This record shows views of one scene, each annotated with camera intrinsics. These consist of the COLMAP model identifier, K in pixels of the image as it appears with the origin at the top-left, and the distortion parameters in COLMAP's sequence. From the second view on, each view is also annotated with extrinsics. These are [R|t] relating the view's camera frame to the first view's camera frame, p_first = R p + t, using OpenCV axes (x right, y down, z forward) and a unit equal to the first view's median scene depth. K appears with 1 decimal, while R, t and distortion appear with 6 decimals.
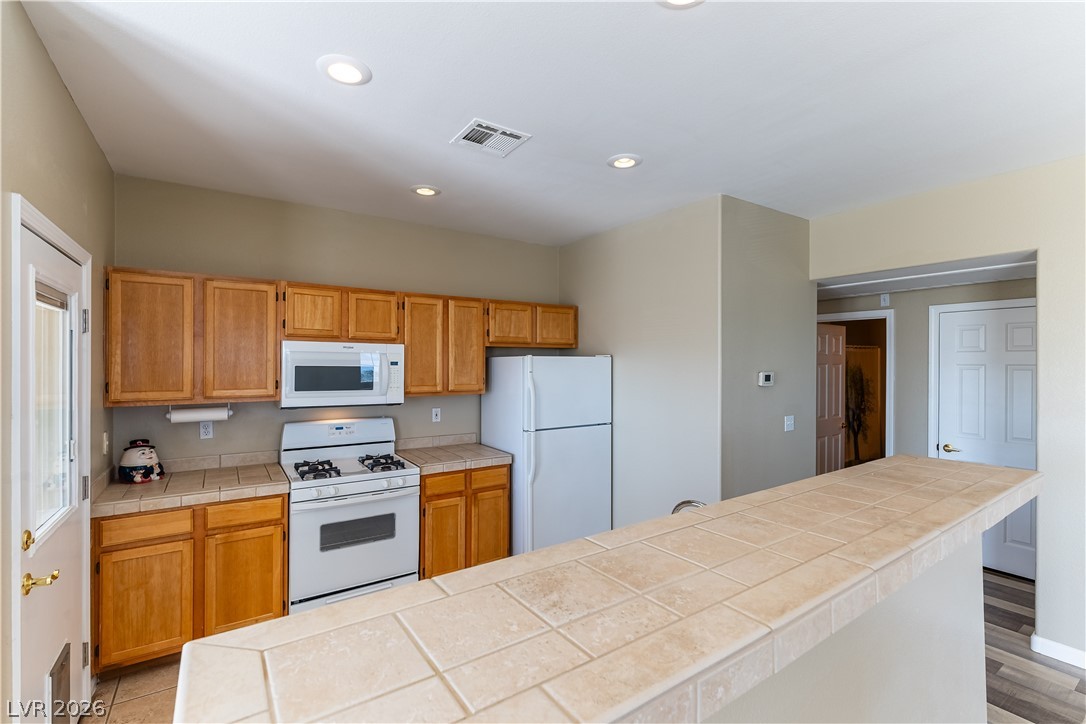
lens RADIAL K [[470.3, 0, 537.4], [0, 470.3, 366.3], [0, 0, 1]] dist [0.002103, -0.001295]
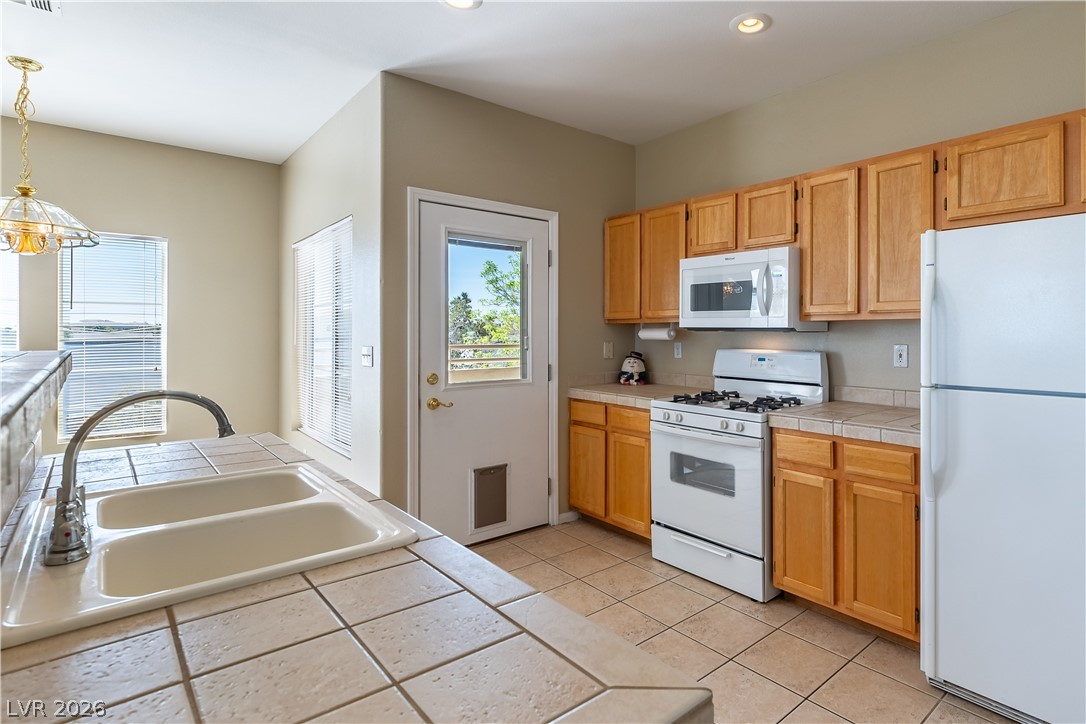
lens RADIAL K [[576.8, 0, 635.6], [0, 576.8, 325.8], [0, 0, 1]] dist [0.015476, -0.001051]
pose [[0.166820, -0.011436, -0.985921, 0.618114], [-0.007761, 0.999887, -0.012911, 0.099393], [0.985957, 0.009805, 0.166713, 0.699479]]
